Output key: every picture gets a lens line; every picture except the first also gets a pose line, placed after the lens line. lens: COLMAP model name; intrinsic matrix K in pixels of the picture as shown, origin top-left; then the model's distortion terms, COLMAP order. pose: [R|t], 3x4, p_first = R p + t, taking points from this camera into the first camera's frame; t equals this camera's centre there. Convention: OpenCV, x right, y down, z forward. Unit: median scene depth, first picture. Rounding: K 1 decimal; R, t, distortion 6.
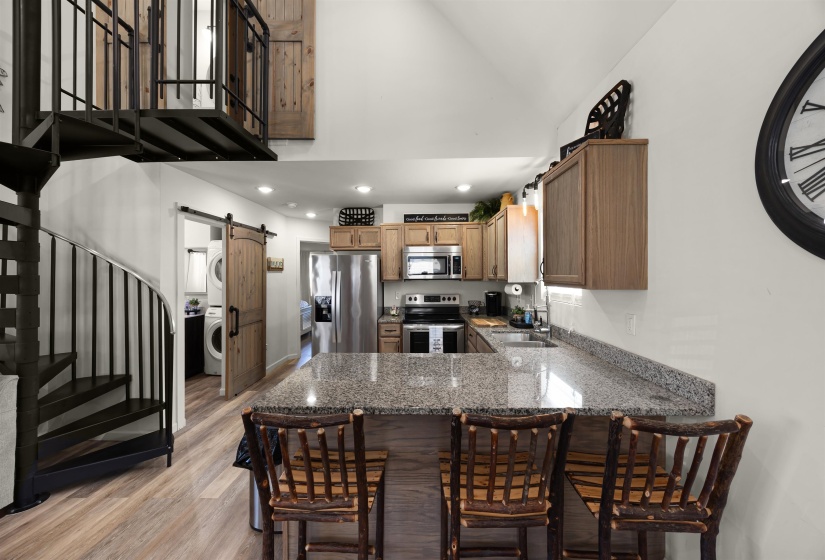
lens RADIAL K [[315.5, 0, 416.1], [0, 315.5, 275.9], [0, 0, 1]] dist [-0.001857, -0.000094]
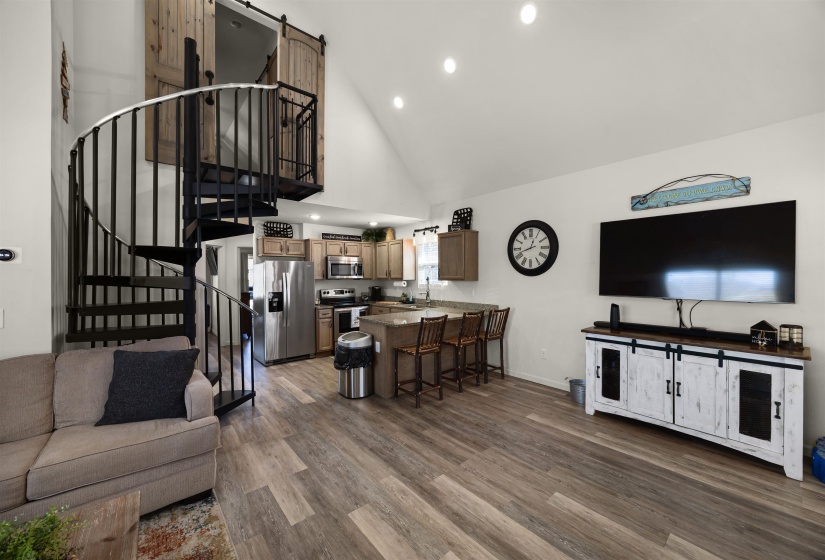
lens RADIAL K [[317.7, 0, 417.2], [0, 317.7, 275.2], [0, 0, 1]] dist [-0.000423, -0.000139]
pose [[0.747787, 0.000738, 0.663938, -0.962418], [0.002680, 0.999988, -0.004130, 0.001509], [-0.663933, 0.004867, 0.747776, -0.497494]]
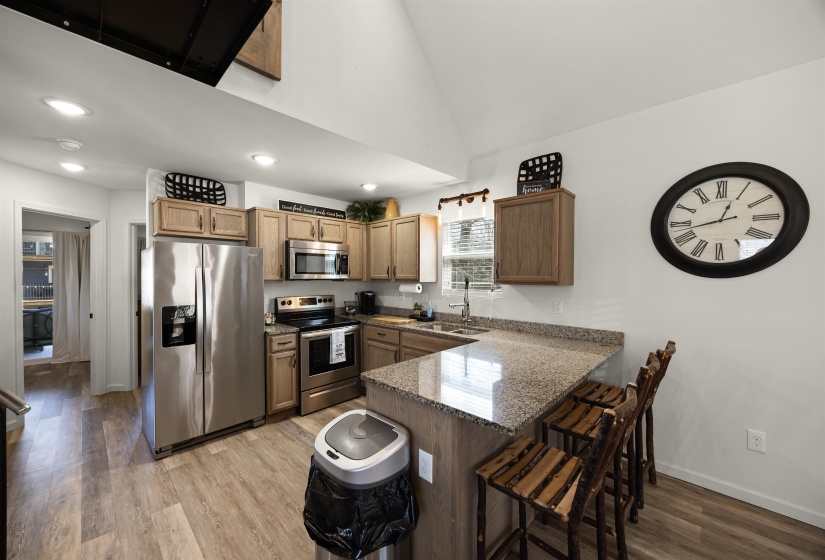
lens RADIAL K [[315.5, 0, 416.1], [0, 315.5, 275.9], [0, 0, 1]] dist [-0.001857, -0.000094]
pose [[0.672743, 0.006303, 0.739849, -0.586304], [-0.006172, 0.999977, -0.002907, 0.002822], [-0.739851, -0.002611, 0.672766, 0.273442]]
